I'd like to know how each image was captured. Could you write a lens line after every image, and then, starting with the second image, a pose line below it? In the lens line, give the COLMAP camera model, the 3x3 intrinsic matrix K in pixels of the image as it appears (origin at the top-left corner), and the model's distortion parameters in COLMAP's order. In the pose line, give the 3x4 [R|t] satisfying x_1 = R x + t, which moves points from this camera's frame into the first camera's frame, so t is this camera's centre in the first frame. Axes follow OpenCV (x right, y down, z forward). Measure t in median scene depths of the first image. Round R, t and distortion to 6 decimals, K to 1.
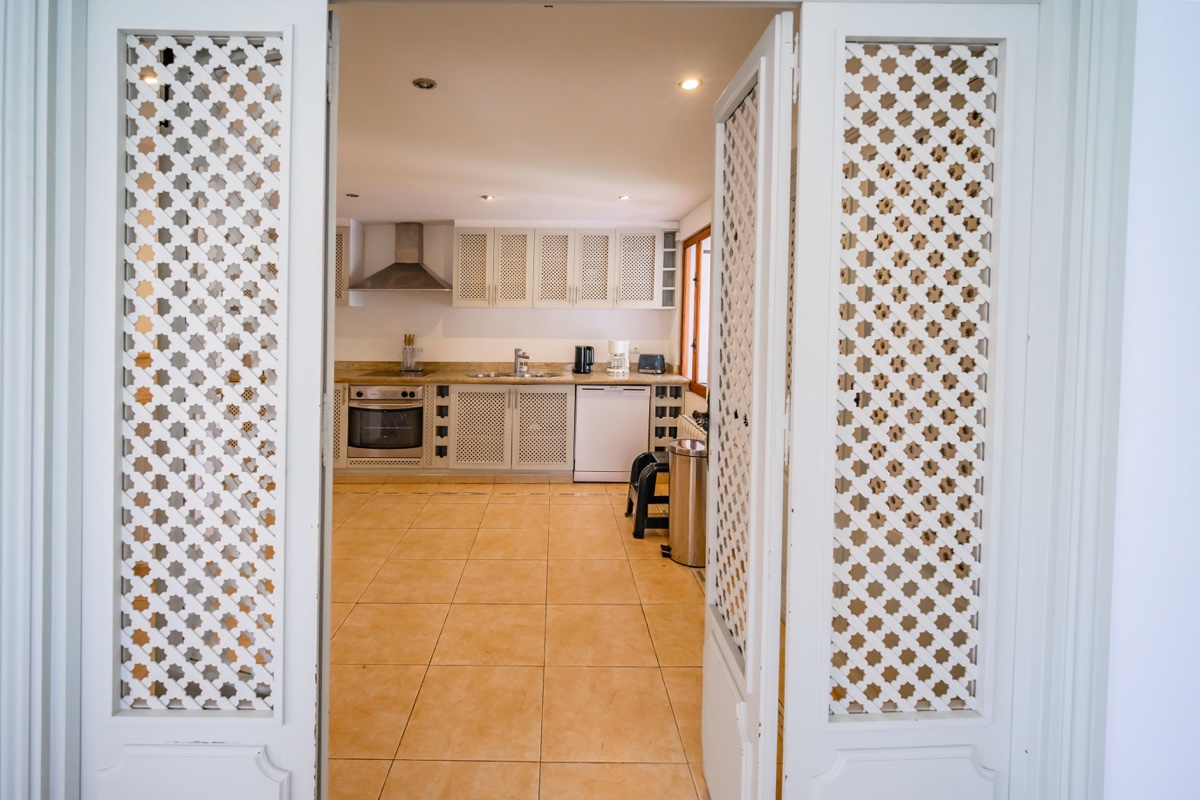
lens RADIAL K [[527.4, 0, 576.9], [0, 527.4, 327.7], [0, 0, 1]] dist [0.002799, -0.002897]
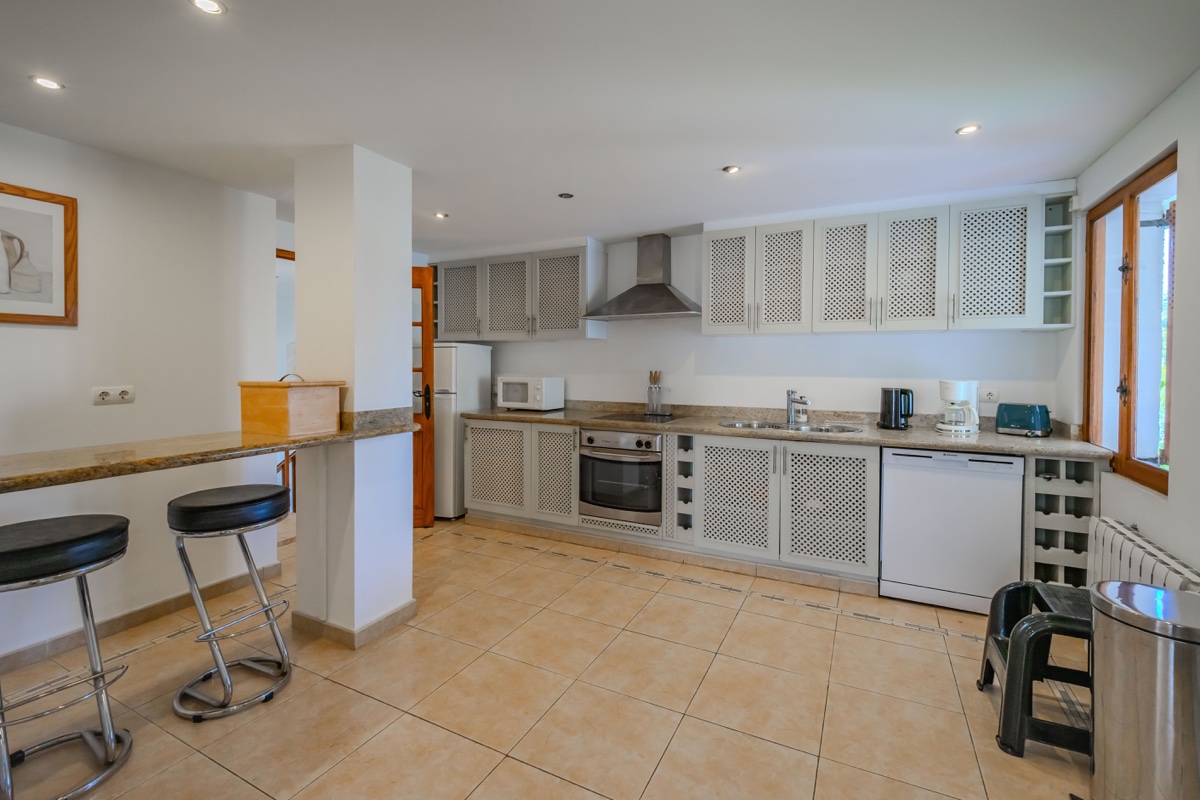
lens RADIAL K [[527.4, 0, 607.9], [0, 527.4, 357.7], [0, 0, 1]] dist [0.002799, -0.002897]
pose [[0.877890, -0.010724, -0.478742, 0.014743], [-0.002972, 0.999608, -0.027841, 0.016859], [0.478853, 0.025864, 0.877514, 0.255467]]
